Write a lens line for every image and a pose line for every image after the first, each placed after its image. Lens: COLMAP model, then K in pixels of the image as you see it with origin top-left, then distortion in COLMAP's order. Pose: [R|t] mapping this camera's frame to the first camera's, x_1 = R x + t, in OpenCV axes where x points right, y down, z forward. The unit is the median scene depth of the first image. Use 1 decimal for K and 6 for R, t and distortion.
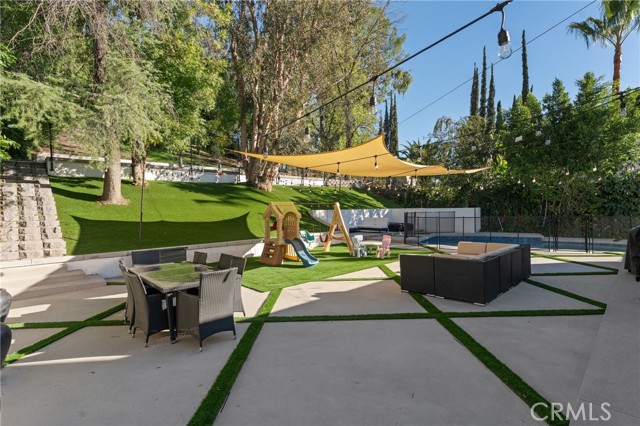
lens RADIAL K [[305.9, 0, 317.1], [0, 305.9, 210.4], [0, 0, 1]] dist [-0.003556, 0.000862]
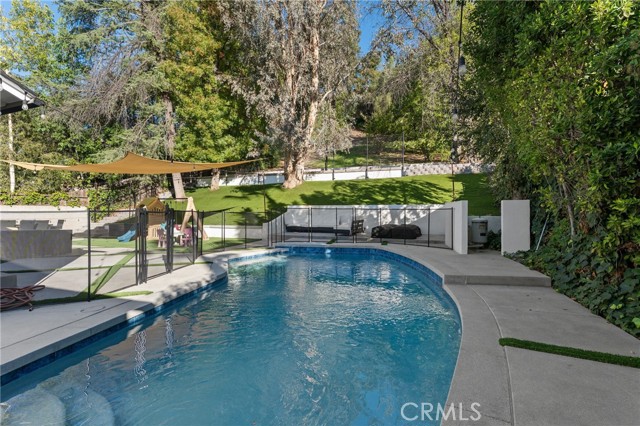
lens RADIAL K [[316.5, 0, 325.0], [0, 316.5, 209.9], [0, 0, 1]] dist [0.001890, -0.002631]
pose [[0.438174, 0.012157, -0.898808, 1.003031], [-0.008597, 0.999919, 0.009333, 0.005628], [0.898849, 0.003638, 0.438243, 0.675942]]
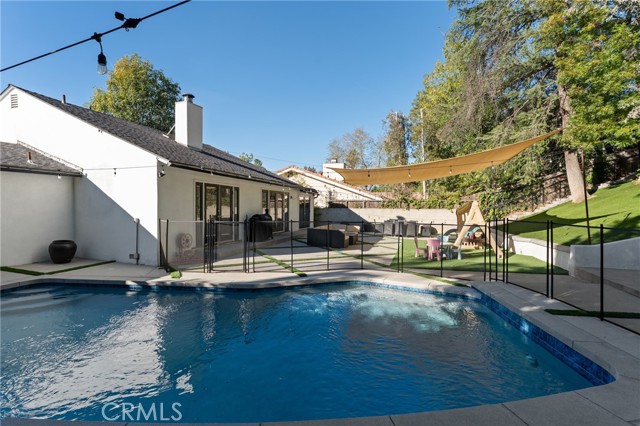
lens RADIAL K [[305.9, 0, 326.8], [0, 305.9, 207.8], [0, 0, 1]] dist [-0.003556, 0.000862]
pose [[-0.878034, 0.012282, -0.478440, 0.654758], [0.008165, 0.999910, 0.010684, -0.012841], [0.478528, 0.005474, -0.878055, 1.166775]]
